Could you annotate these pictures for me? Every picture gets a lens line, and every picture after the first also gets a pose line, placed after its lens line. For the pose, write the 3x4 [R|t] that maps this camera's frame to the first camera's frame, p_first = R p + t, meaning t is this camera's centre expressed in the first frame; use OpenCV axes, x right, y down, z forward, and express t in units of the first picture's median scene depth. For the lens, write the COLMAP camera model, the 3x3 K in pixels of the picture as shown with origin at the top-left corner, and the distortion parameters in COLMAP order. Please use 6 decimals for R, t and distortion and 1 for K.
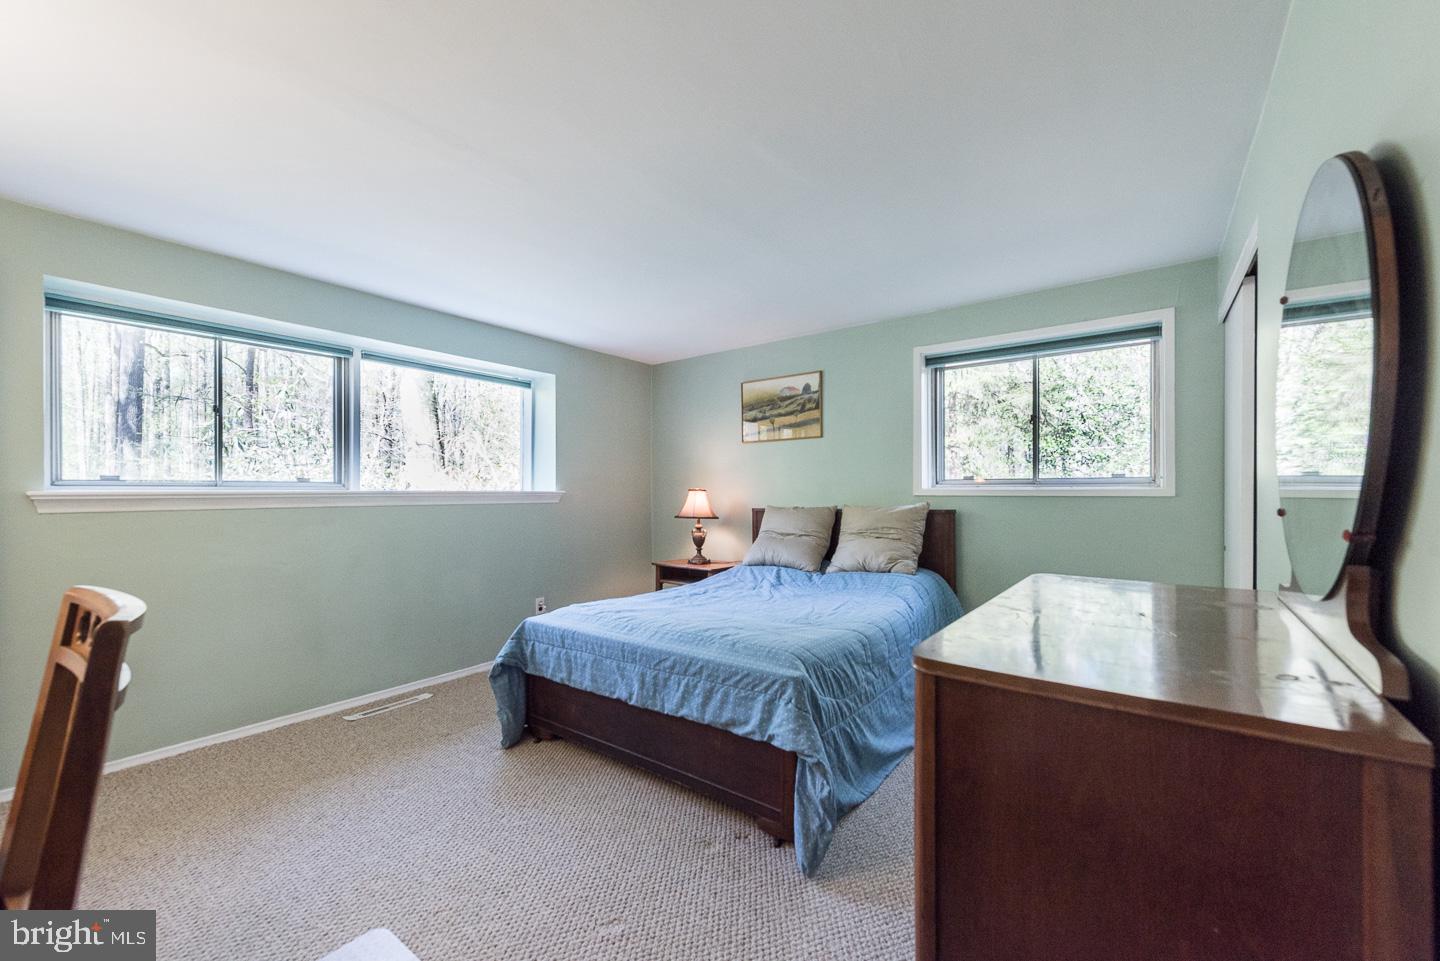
lens RADIAL K [[575.9, 0, 716.0], [0, 575.9, 490.0], [0, 0, 1]] dist [0.012336, -0.001246]
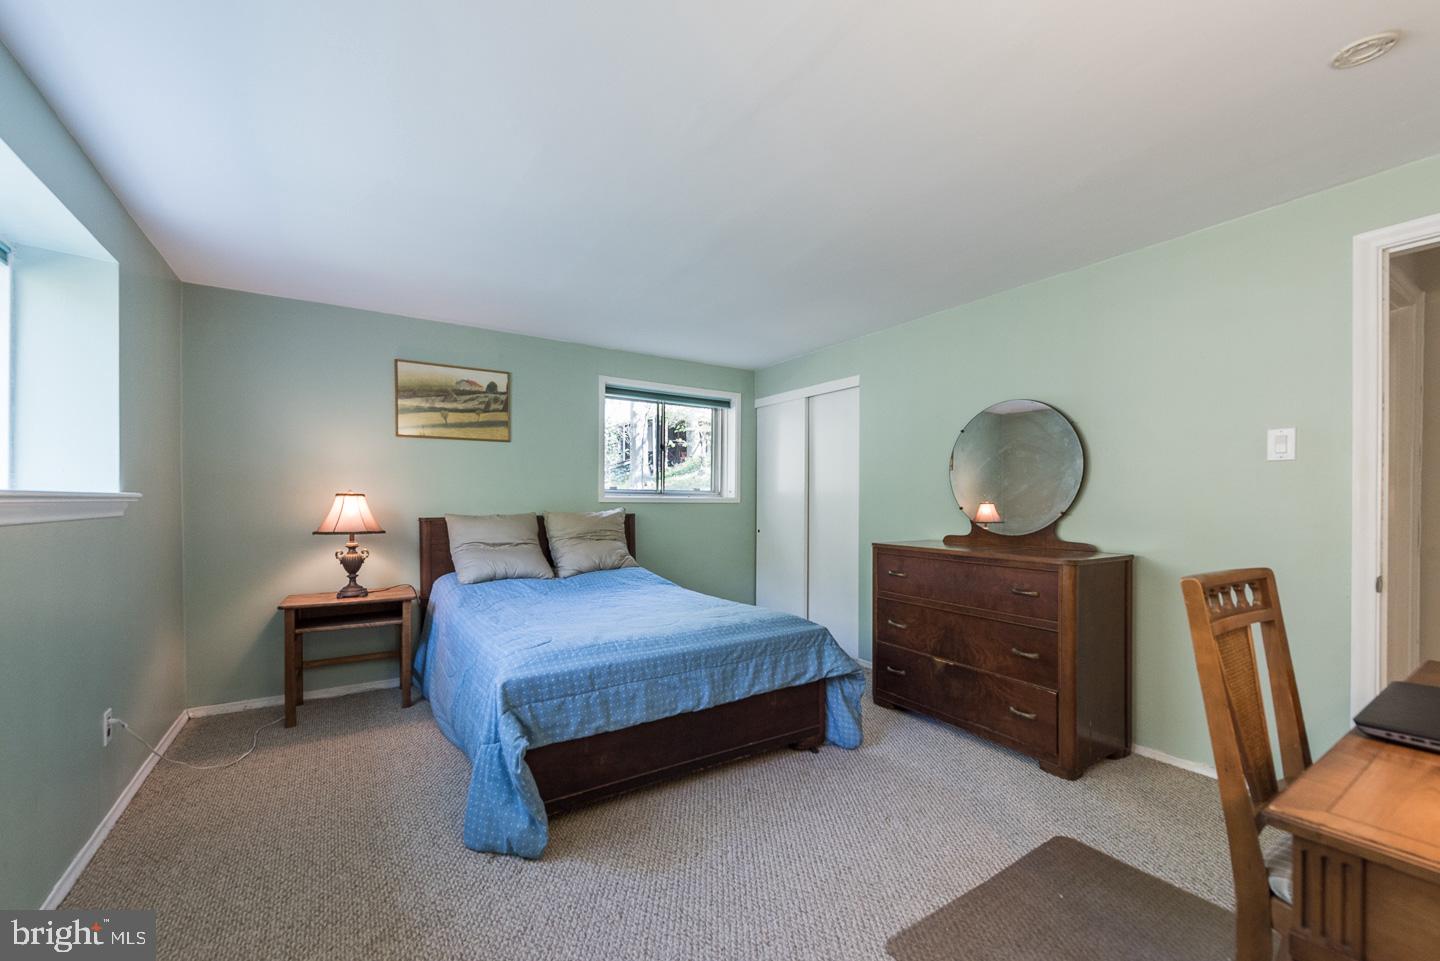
lens RADIAL K [[575.9, 0, 687.9], [0, 575.9, 510.0], [0, 0, 1]] dist [0.012336, -0.001246]
pose [[0.358147, -0.012045, 0.933588, -0.611500], [-0.006463, 0.999861, 0.015380, 0.005549], [-0.933643, -0.011542, 0.358019, 0.375352]]
